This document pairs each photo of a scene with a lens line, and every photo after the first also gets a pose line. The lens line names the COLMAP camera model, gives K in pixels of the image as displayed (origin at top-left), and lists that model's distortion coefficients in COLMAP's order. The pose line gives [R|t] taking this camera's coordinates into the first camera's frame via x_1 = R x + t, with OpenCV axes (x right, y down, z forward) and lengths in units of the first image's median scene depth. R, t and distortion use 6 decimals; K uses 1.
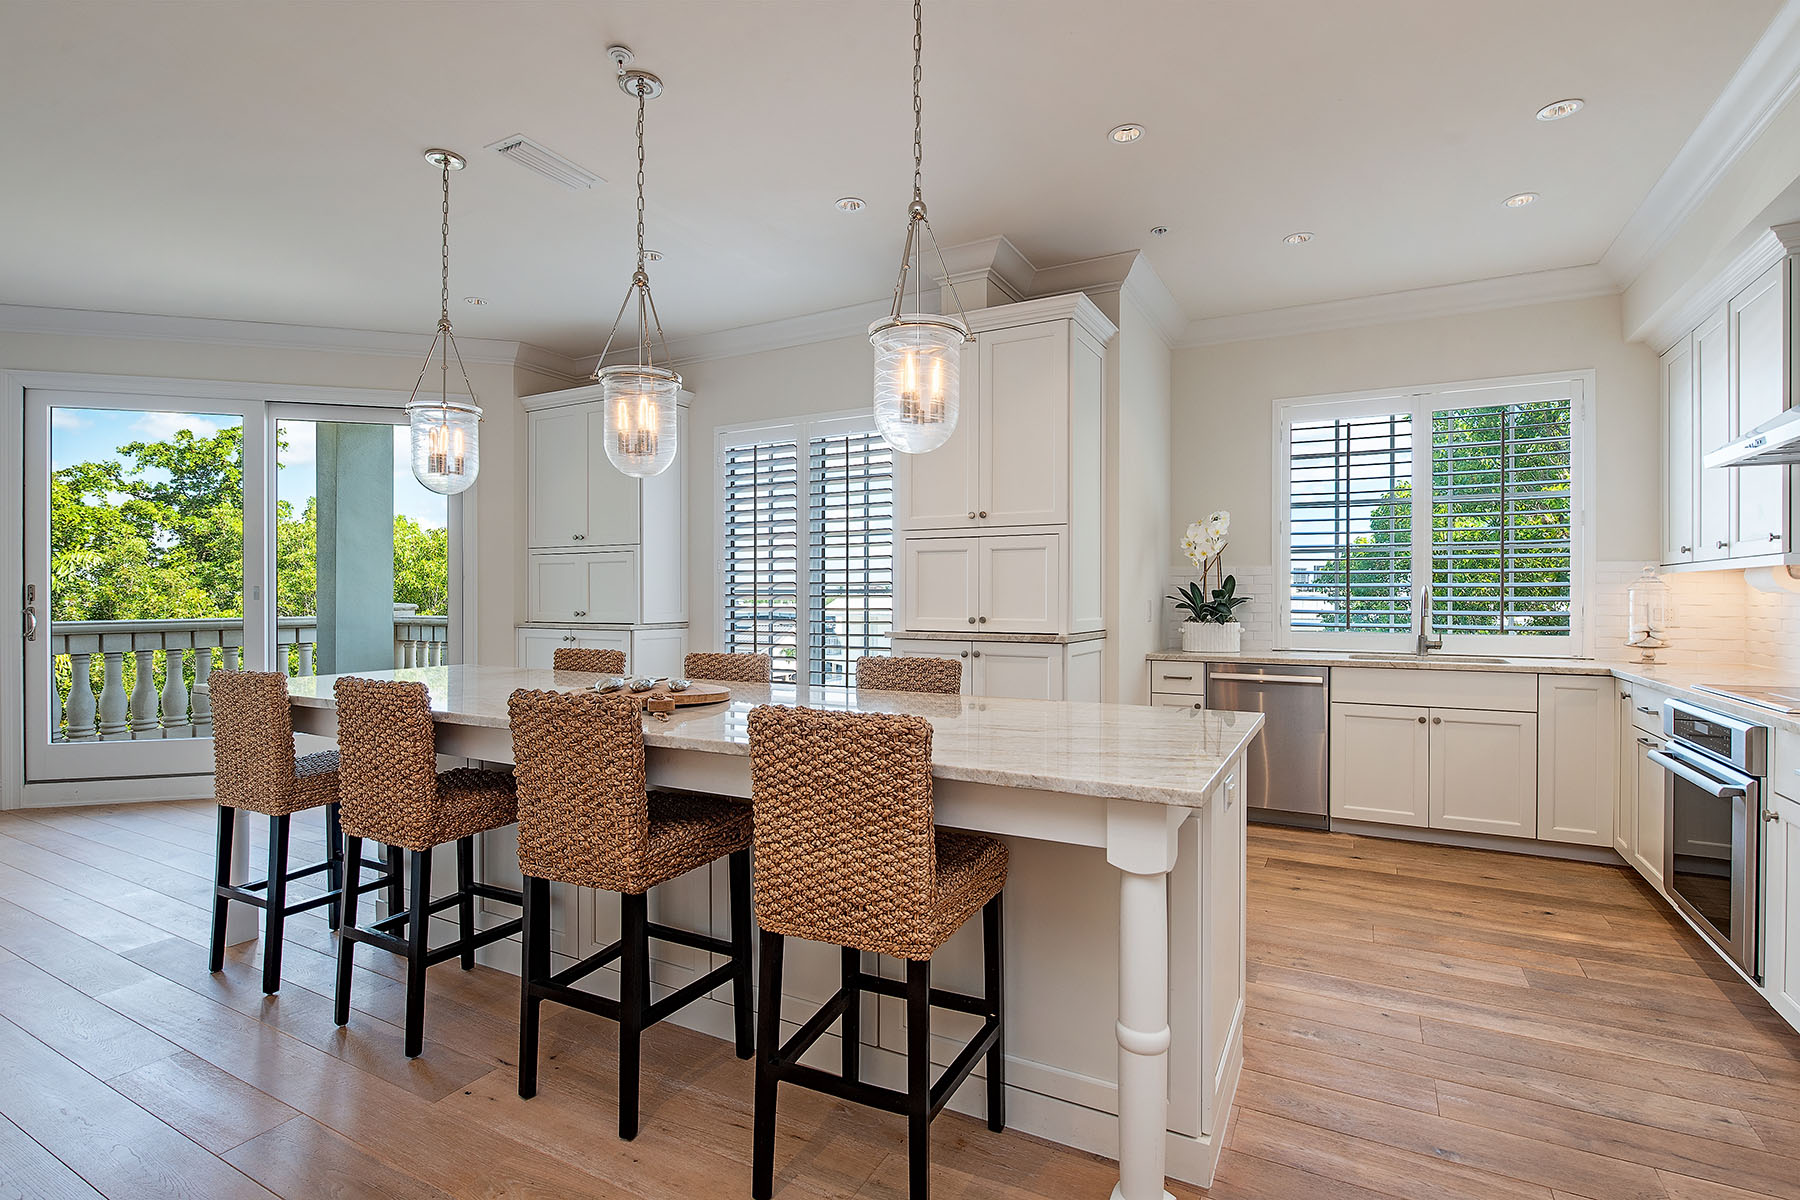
lens RADIAL K [[853.8, 0, 896.5], [0, 853.8, 598.4], [0, 0, 1]] dist [-0.004499, -0.000293]
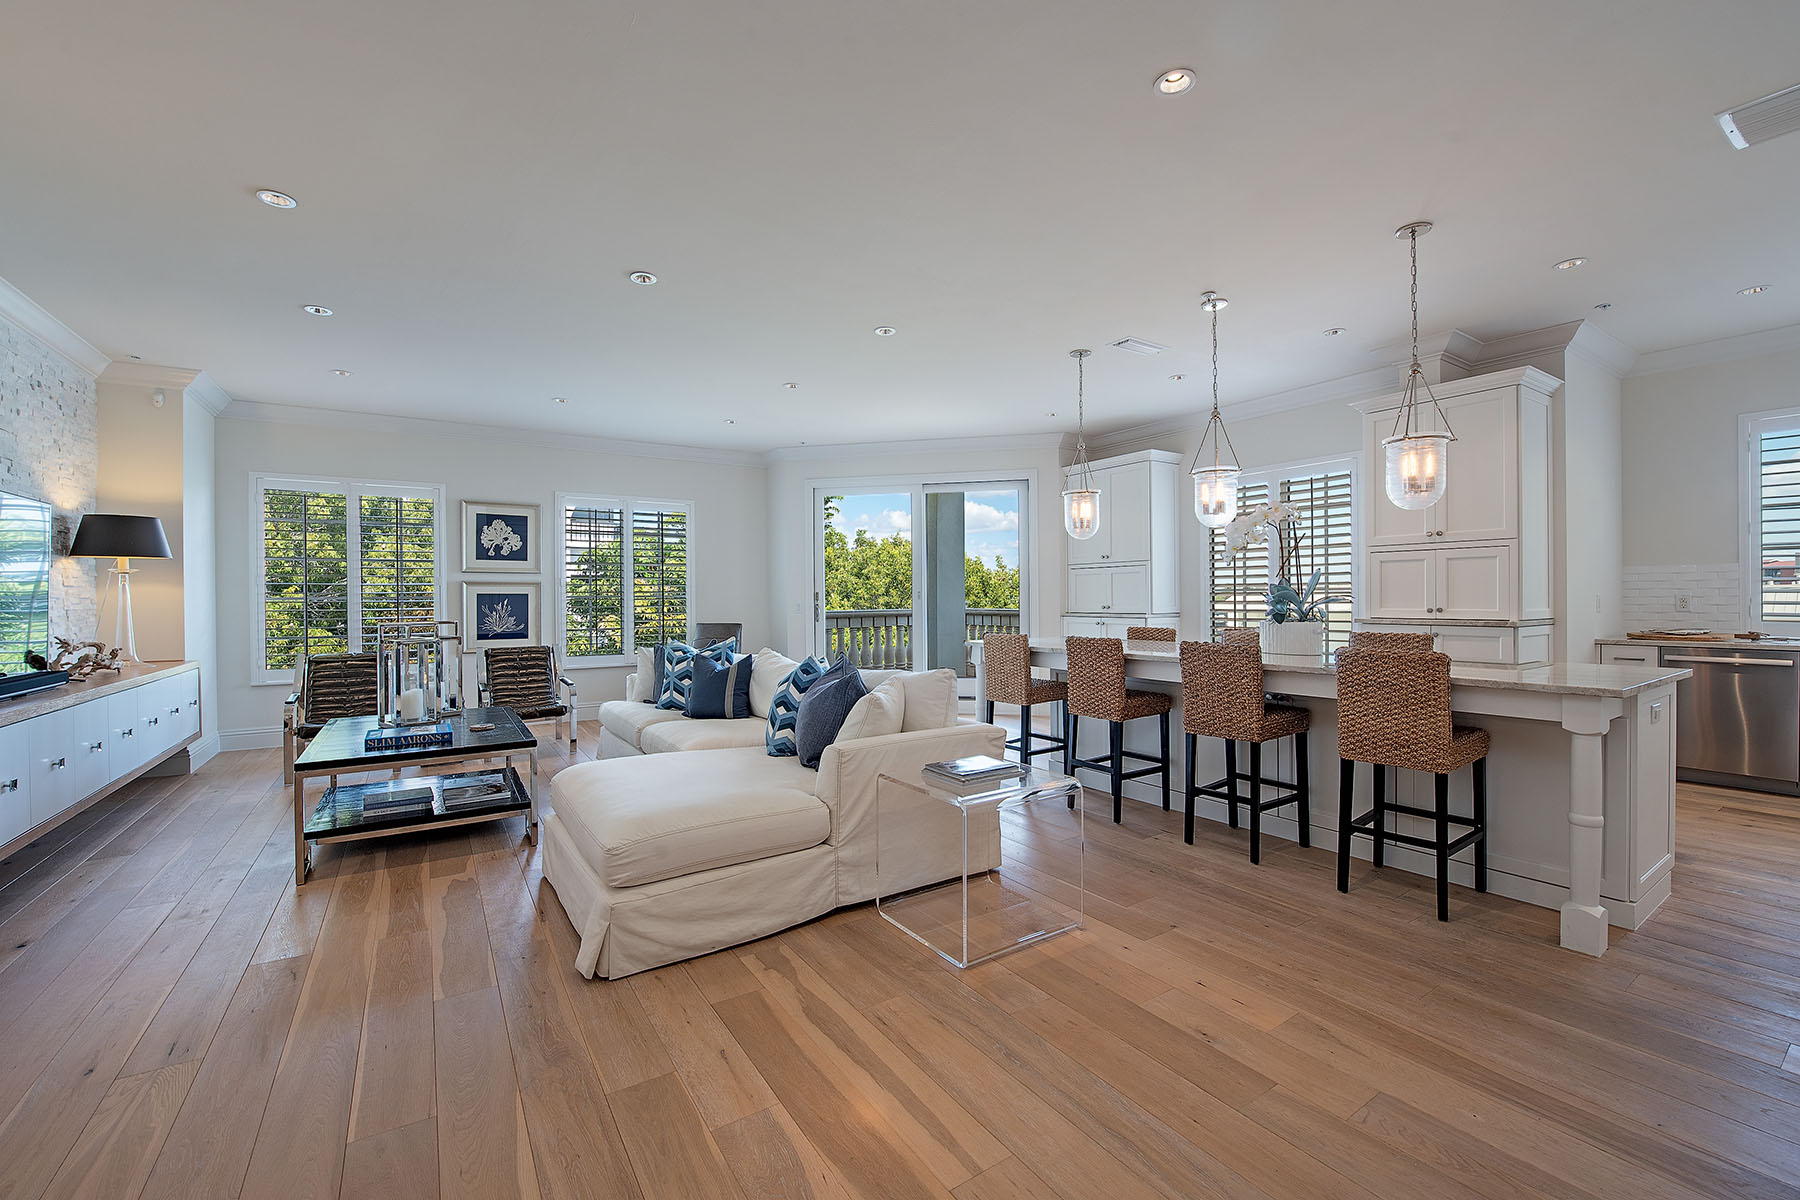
lens RADIAL K [[731.6, 0, 899.8], [0, 731.6, 599.1], [0, 0, 1]] dist [-0.014966, -0.001193]
pose [[0.883018, -0.005629, -0.469305, -0.120330], [0.007002, 0.999975, 0.001180, 0.000111], [0.469287, -0.004328, 0.883035, -0.445502]]
